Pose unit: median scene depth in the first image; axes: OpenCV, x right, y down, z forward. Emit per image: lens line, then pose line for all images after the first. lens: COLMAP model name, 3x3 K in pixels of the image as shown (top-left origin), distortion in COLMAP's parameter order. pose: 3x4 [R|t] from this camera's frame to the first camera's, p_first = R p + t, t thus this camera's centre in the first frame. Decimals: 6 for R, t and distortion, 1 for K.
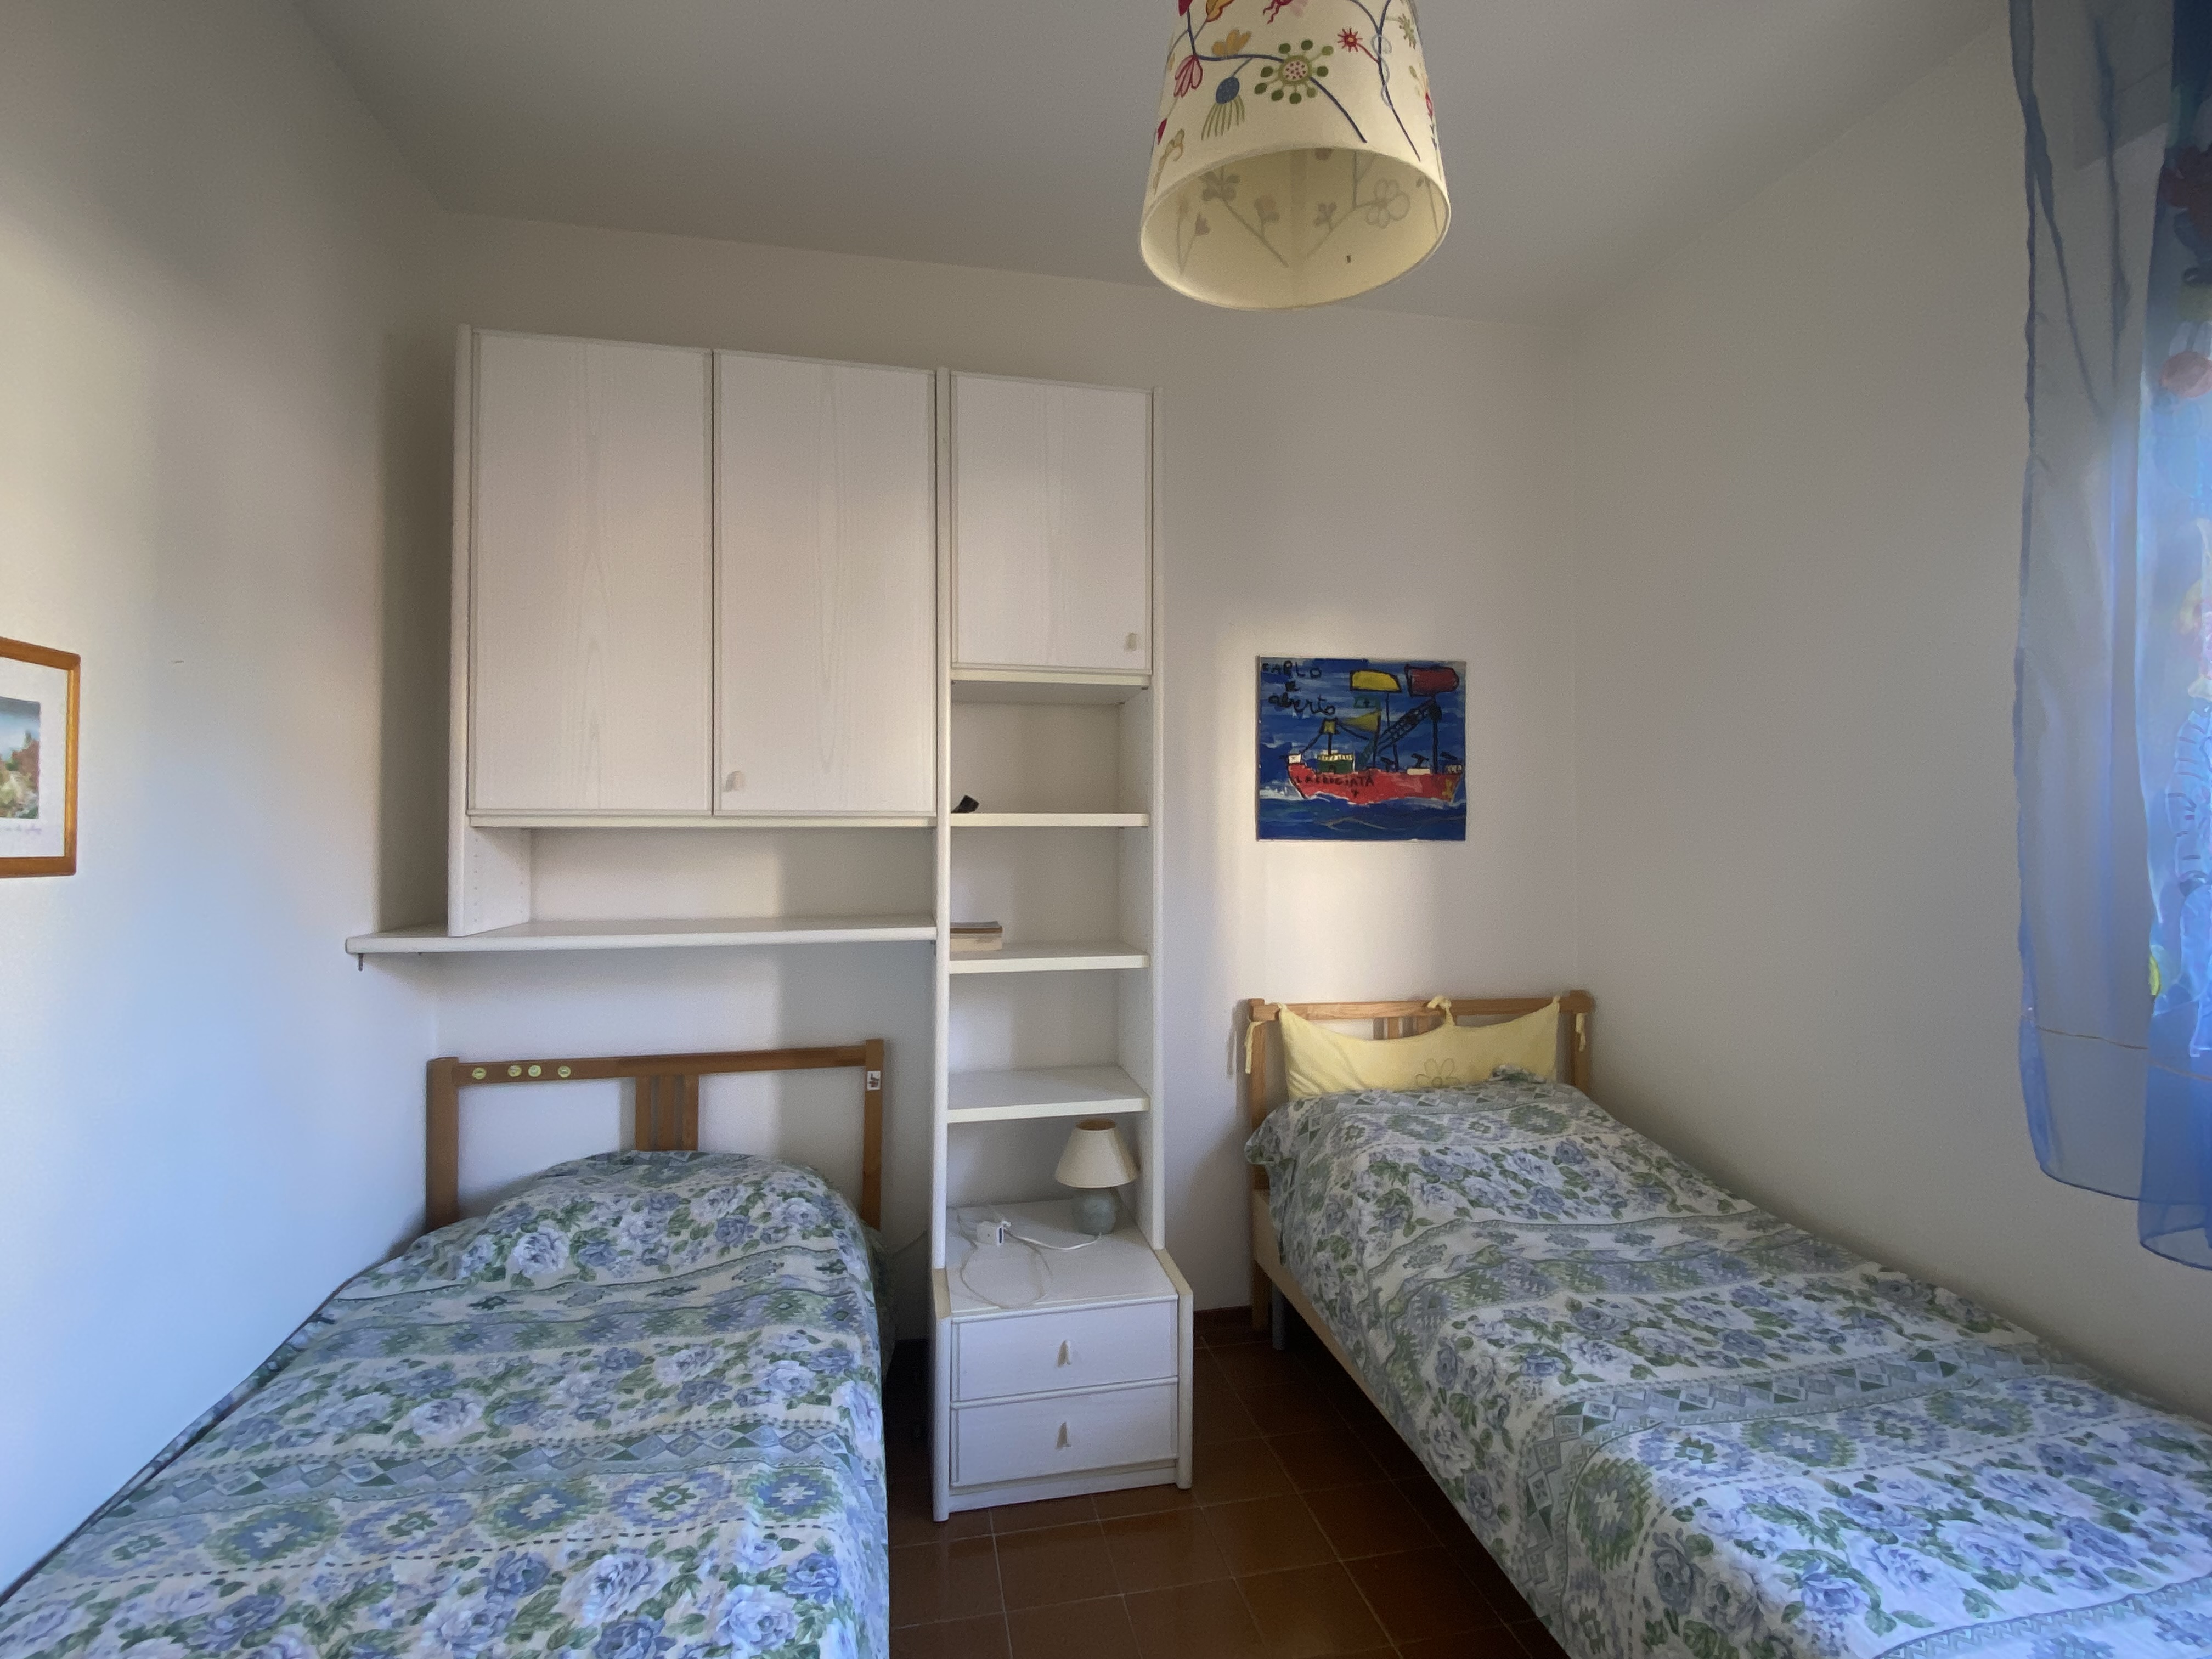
lens RADIAL K [[1029.0, 0, 1138.8], [0, 1029.0, 822.1], [0, 0, 1]] dist [0.044815, -0.033524]
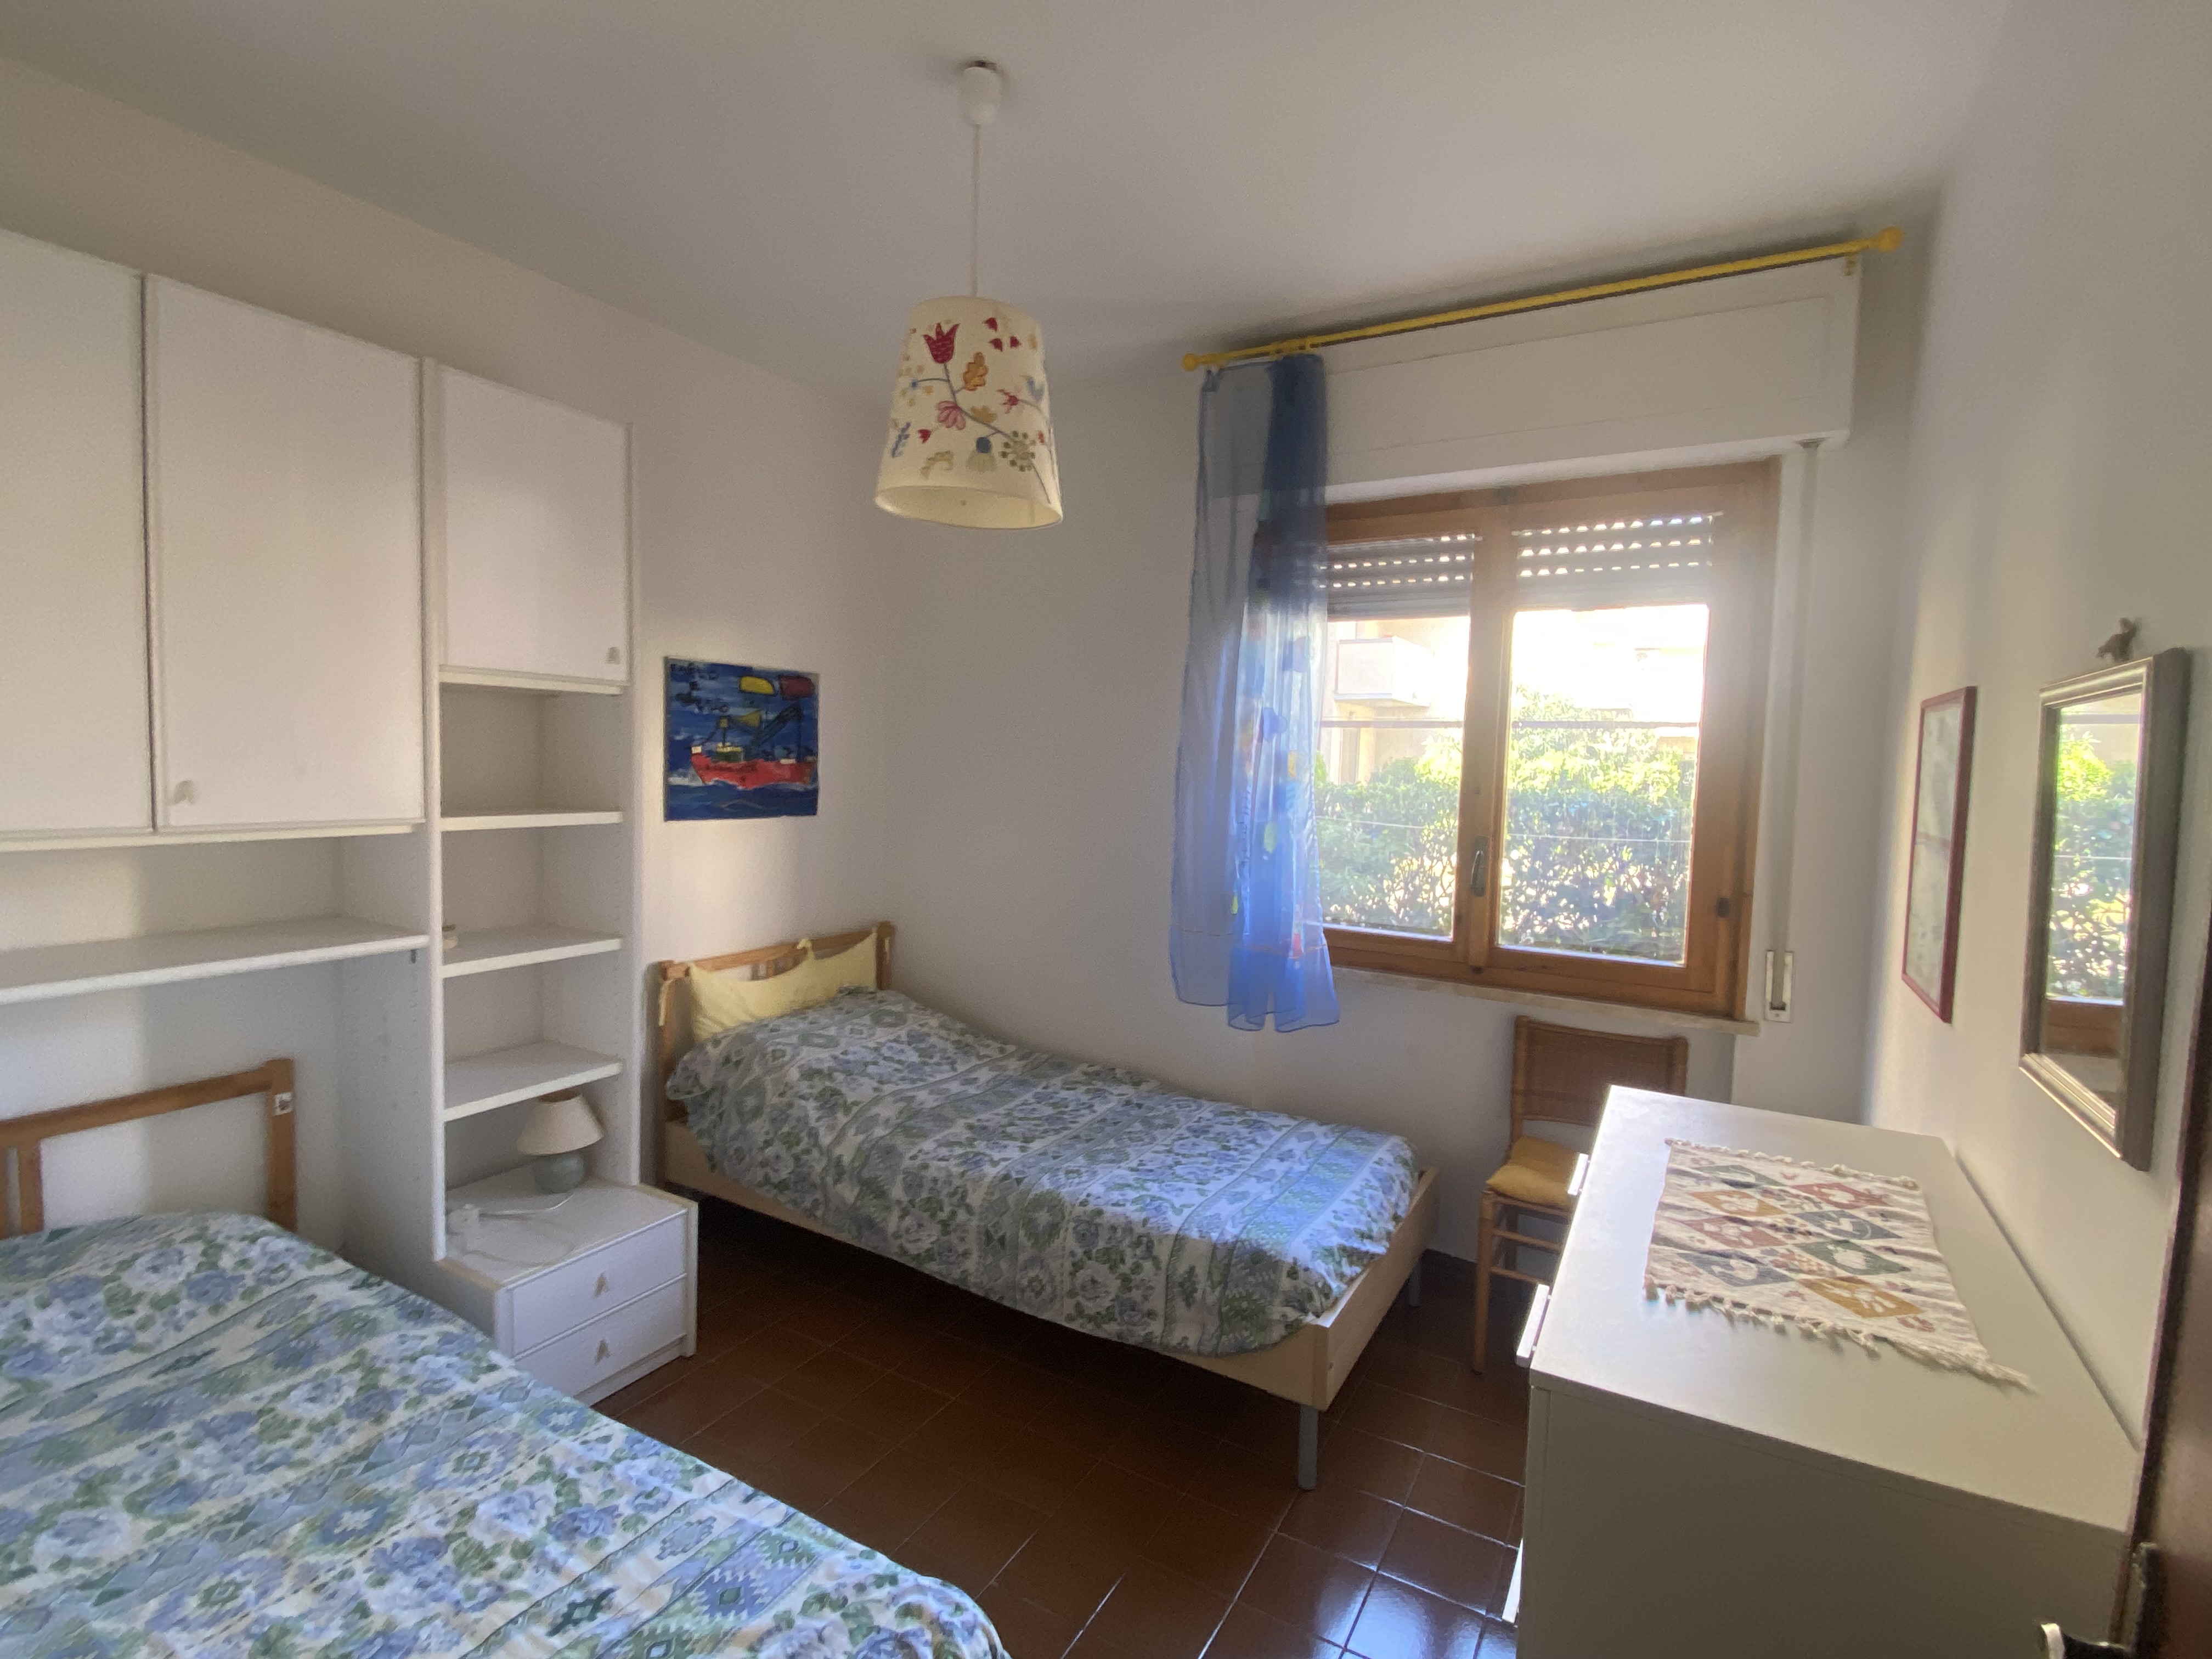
lens RADIAL K [[1009.4, 0, 1105.8], [0, 1009.4, 813.8], [0, 0, 1]] dist [0.039598, -0.026179]
pose [[0.673372, -0.019186, 0.739055, -0.501972], [-0.041279, 0.997128, 0.063496, -0.106083], [-0.738151, -0.073264, 0.670646, -0.142224]]
